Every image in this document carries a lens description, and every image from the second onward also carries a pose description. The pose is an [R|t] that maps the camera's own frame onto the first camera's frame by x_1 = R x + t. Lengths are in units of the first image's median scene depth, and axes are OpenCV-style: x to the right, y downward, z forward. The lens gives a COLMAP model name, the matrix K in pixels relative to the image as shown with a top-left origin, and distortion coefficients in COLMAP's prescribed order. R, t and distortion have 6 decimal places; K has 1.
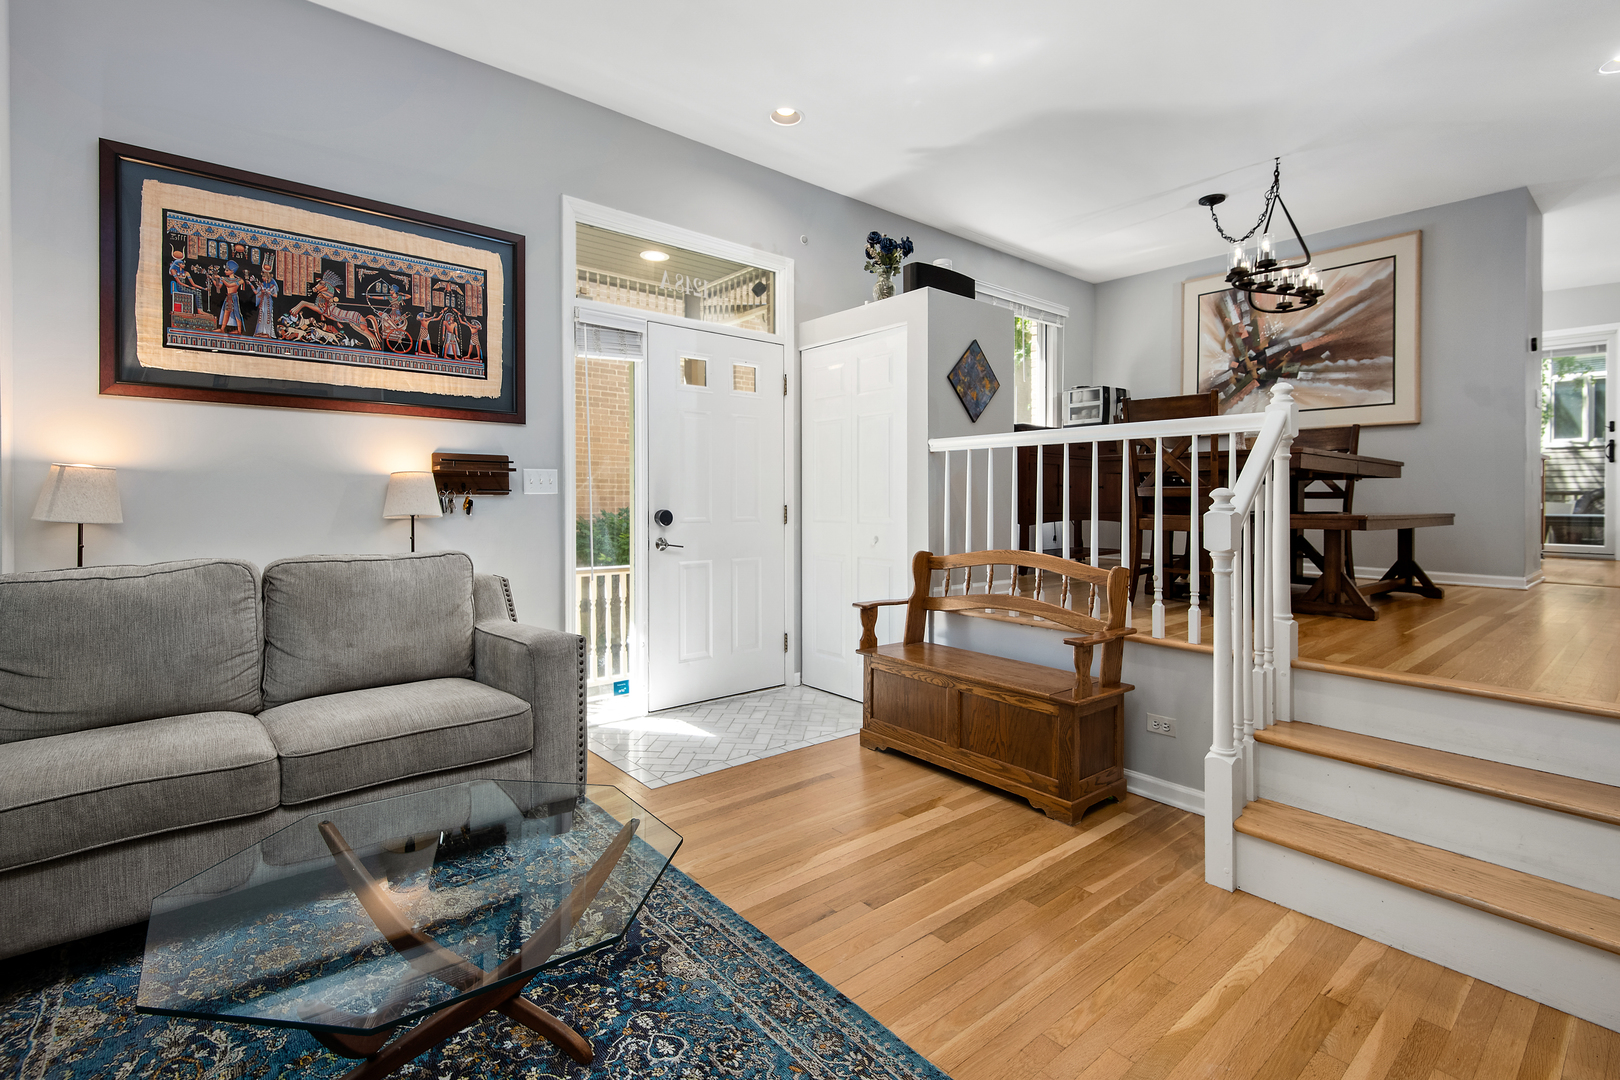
lens RADIAL K [[748.5, 0, 839.2], [0, 748.5, 518.6], [0, 0, 1]] dist [0.014175, -0.002288]
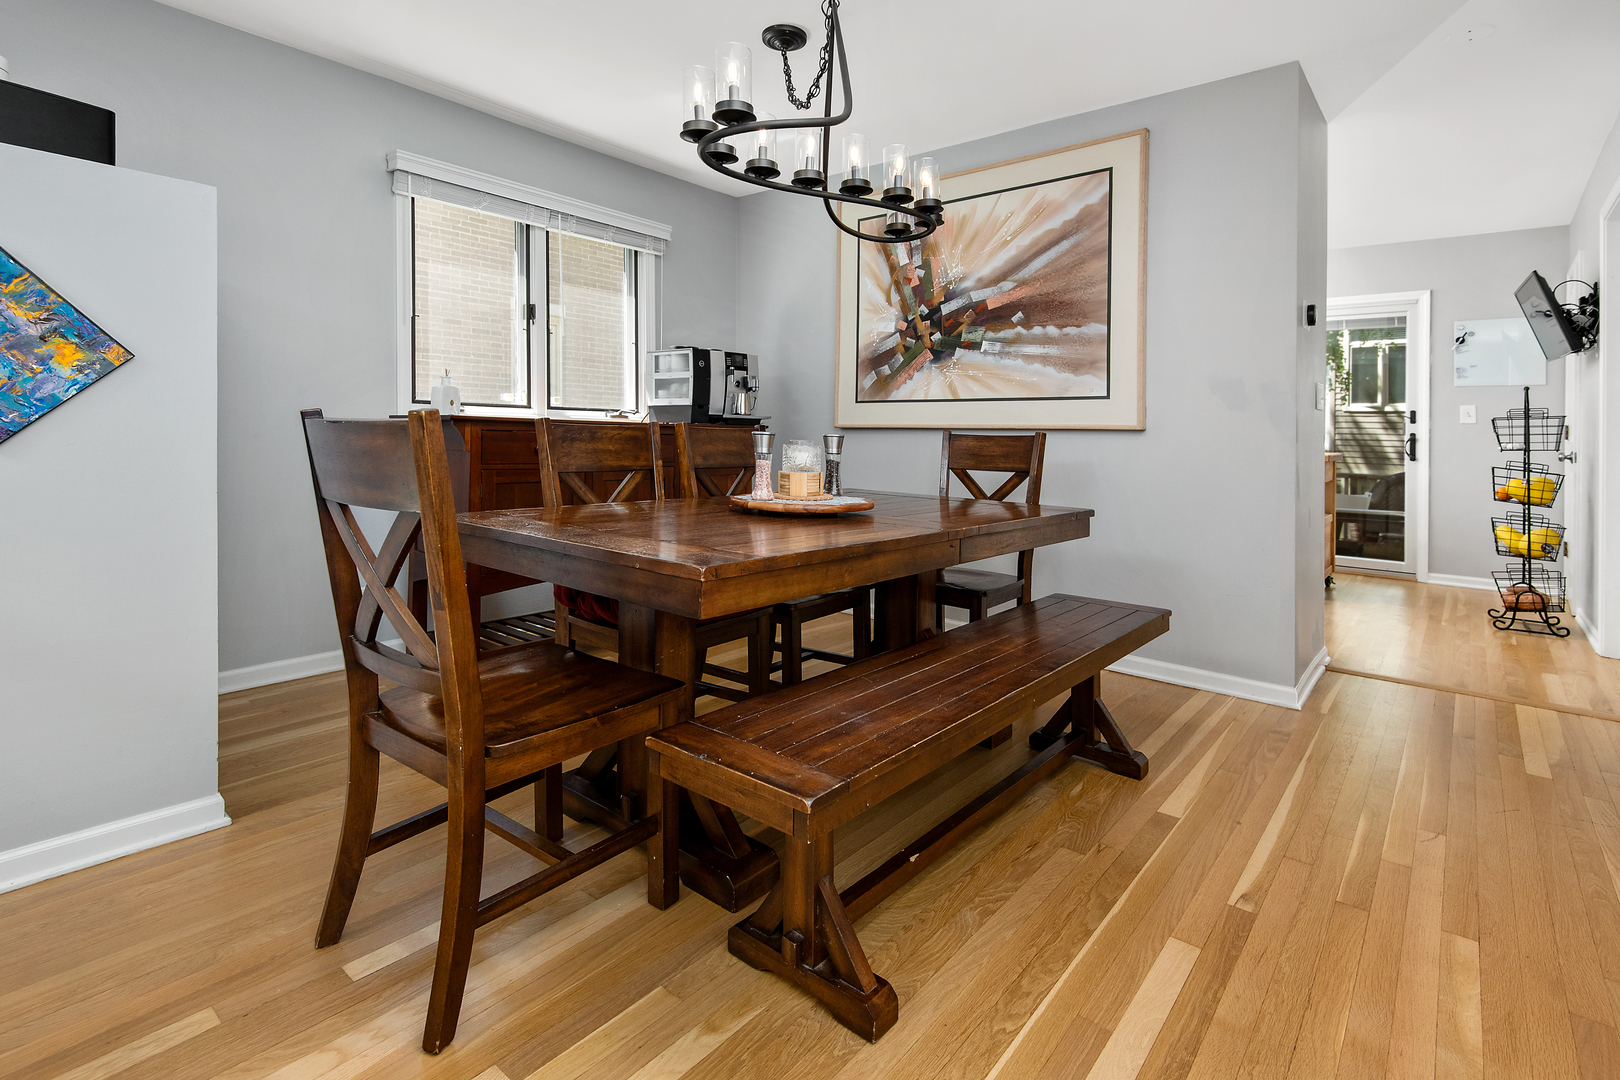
lens RADIAL K [[748.5, 0, 751.7], [0, 748.5, 435.4], [0, 0, 1]] dist [0.014175, -0.002288]
pose [[0.996132, 0.031103, 0.082175, 0.361695], [-0.028870, 0.999185, -0.028221, -0.088994], [-0.082986, 0.025739, 0.996218, 0.369712]]
